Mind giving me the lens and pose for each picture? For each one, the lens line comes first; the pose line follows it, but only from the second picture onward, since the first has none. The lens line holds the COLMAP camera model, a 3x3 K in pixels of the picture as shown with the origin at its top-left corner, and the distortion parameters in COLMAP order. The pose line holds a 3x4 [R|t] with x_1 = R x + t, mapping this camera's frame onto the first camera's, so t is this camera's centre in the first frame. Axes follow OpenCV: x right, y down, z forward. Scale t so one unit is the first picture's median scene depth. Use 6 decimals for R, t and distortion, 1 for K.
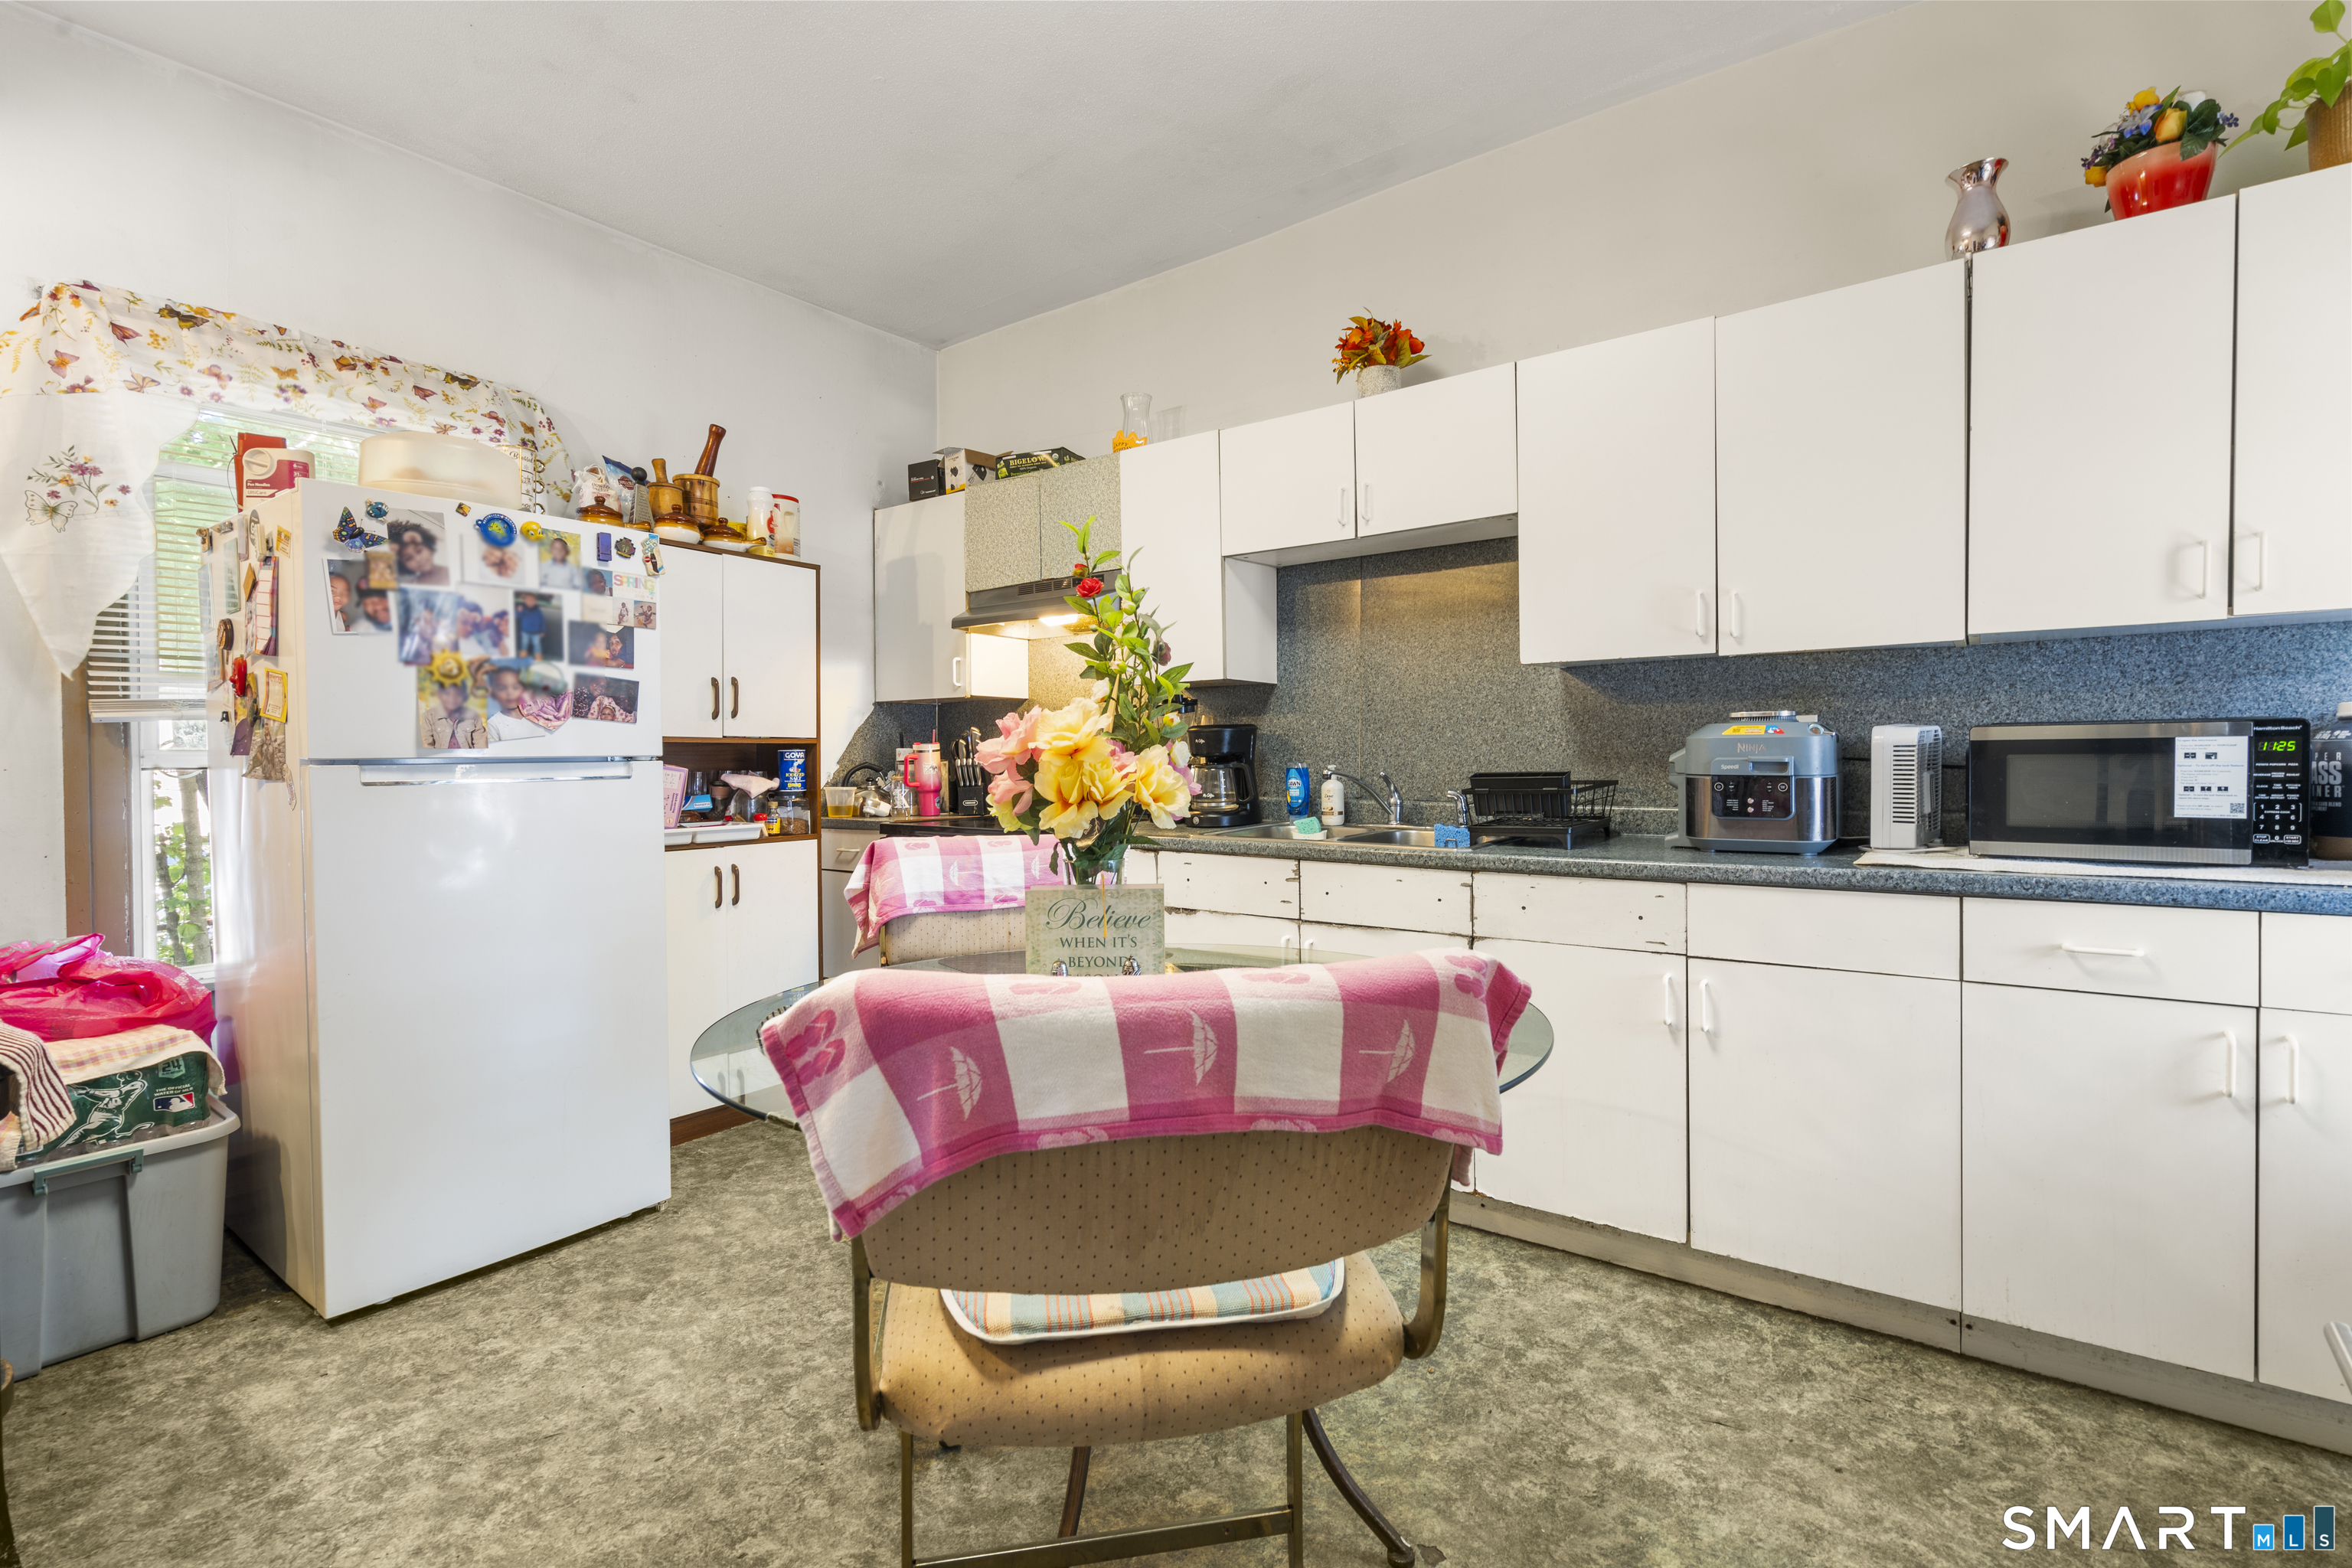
lens RADIAL K [[1096.4, 0, 1177.7], [0, 1096.4, 775.5], [0, 0, 1]] dist [0.009492, 0.000858]
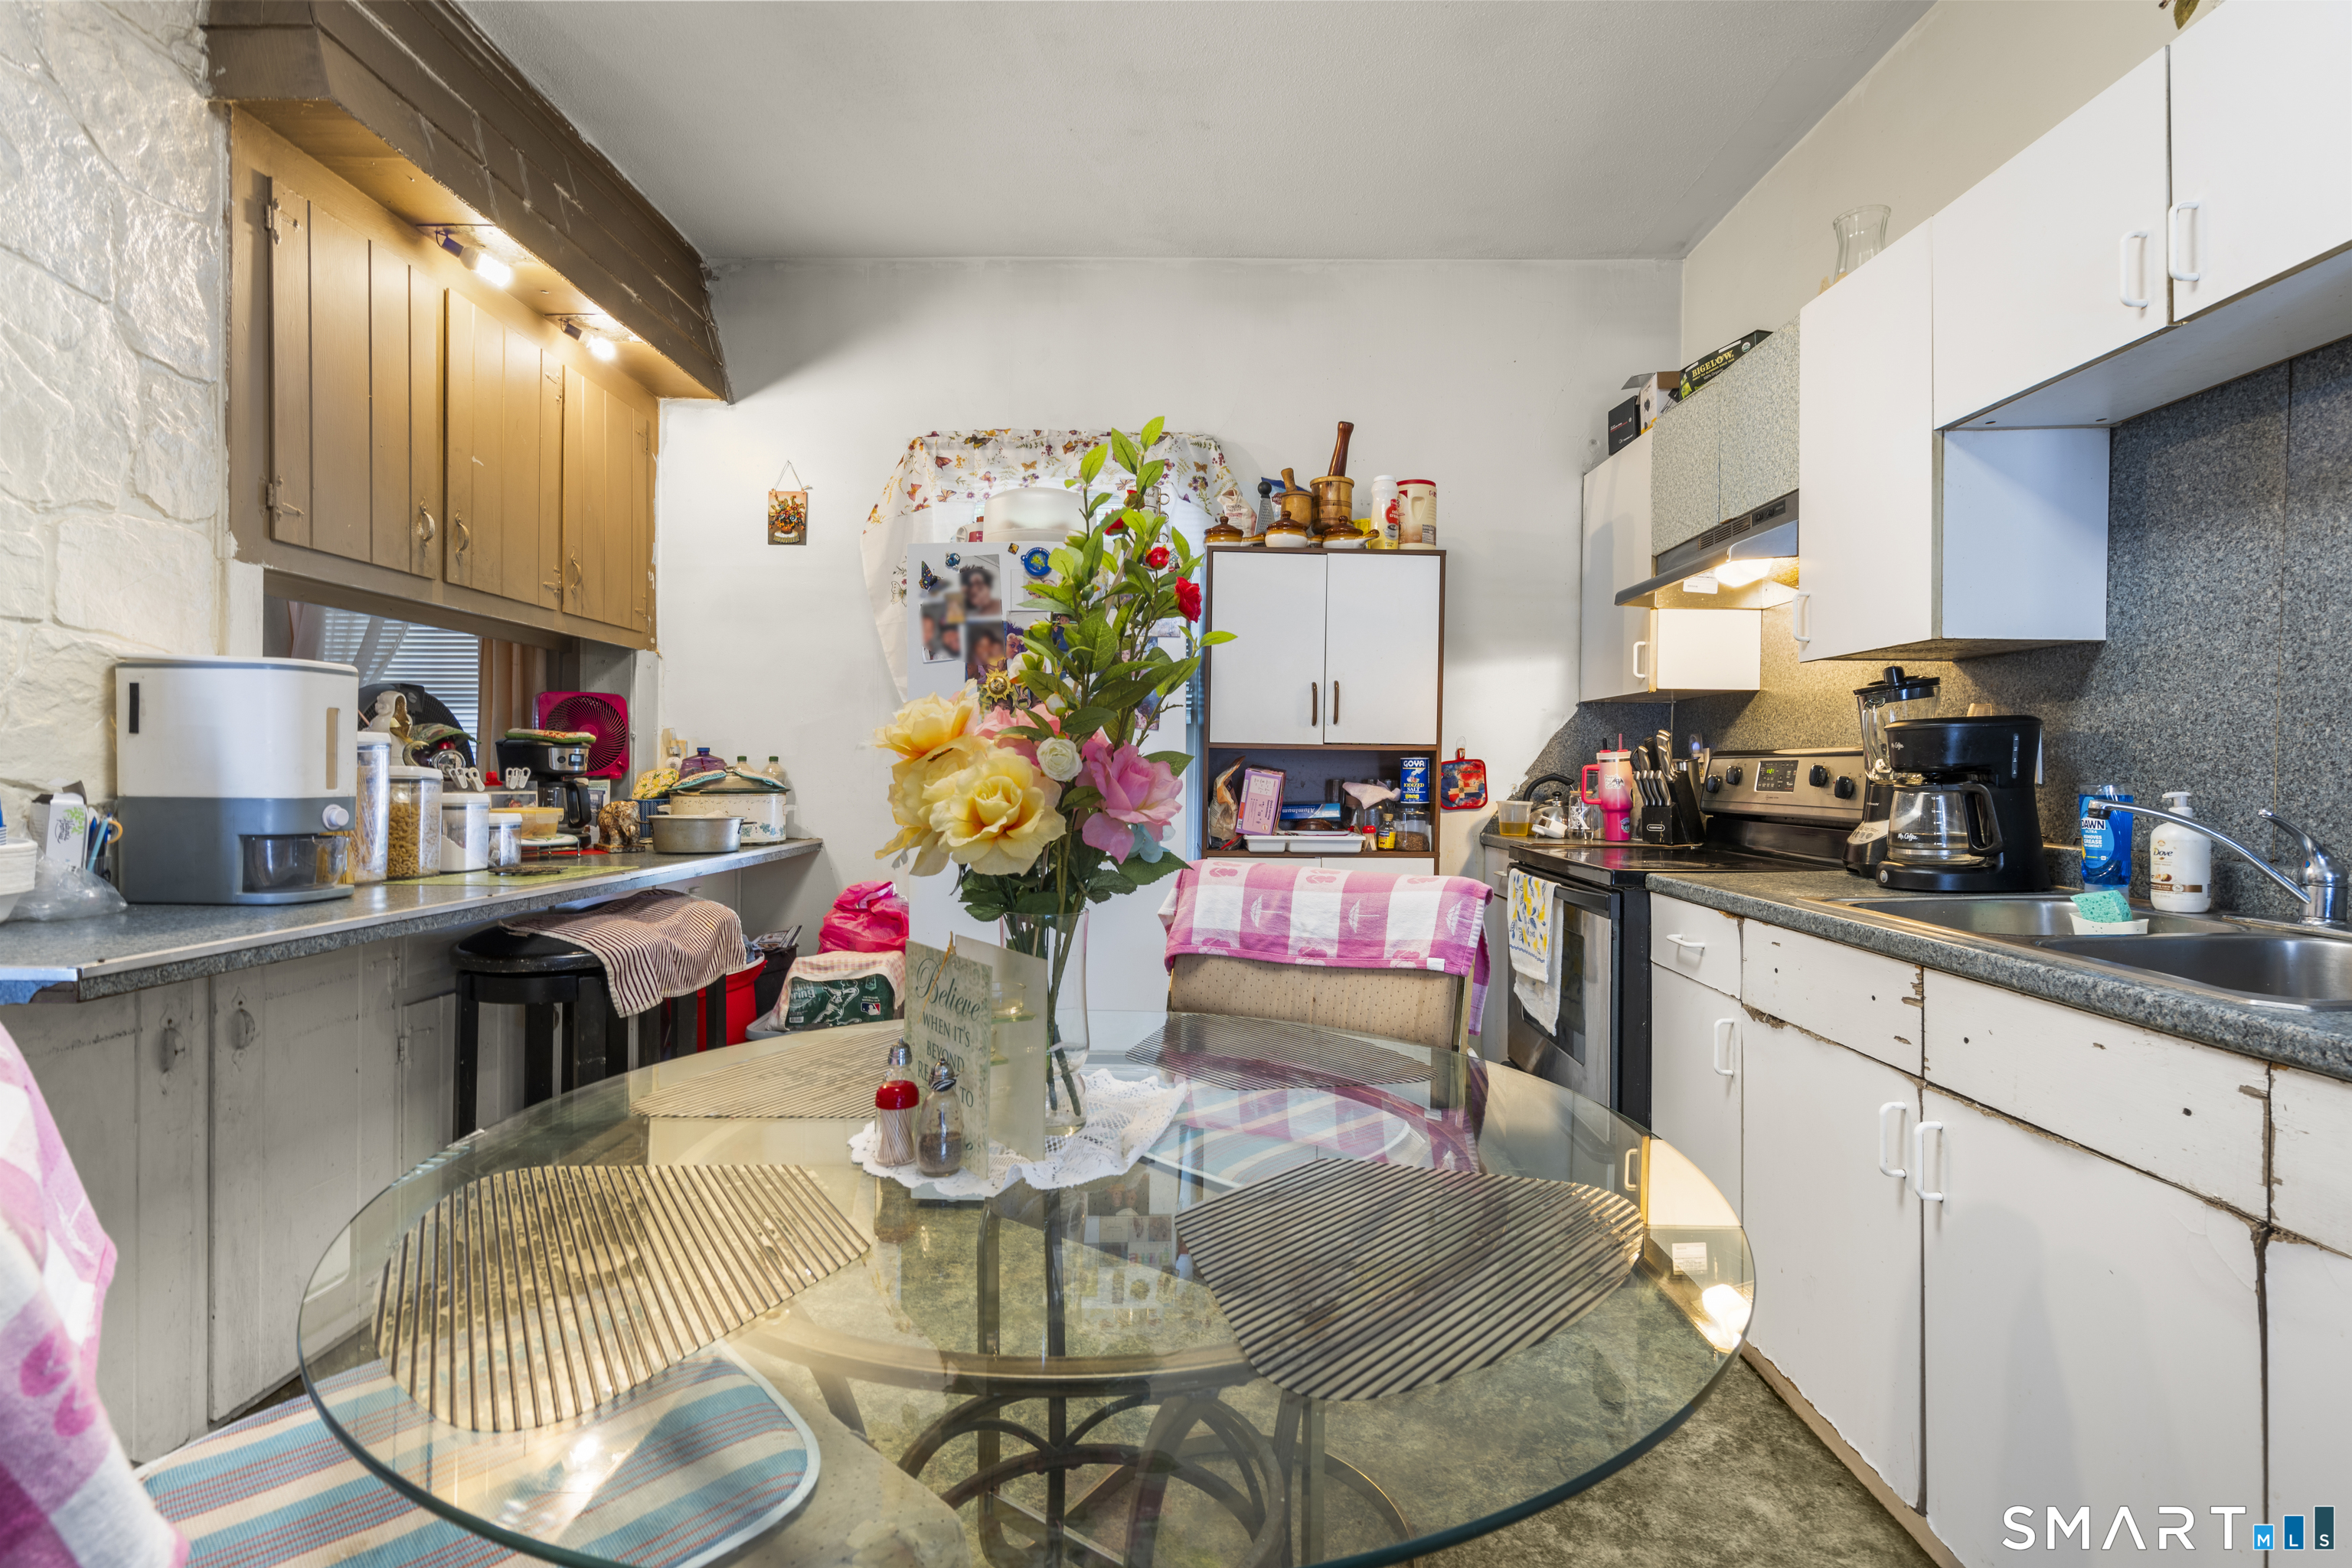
lens RADIAL K [[1067.8, 0, 1184.3], [0, 1067.8, 781.3], [0, 0, 1]] dist [-0.002247, 0.001351]
pose [[0.592945, 0.021774, -0.804949, 0.264814], [-0.025092, 0.999649, 0.008557, -0.007011], [0.804852, 0.015124, 0.593283, 0.341523]]
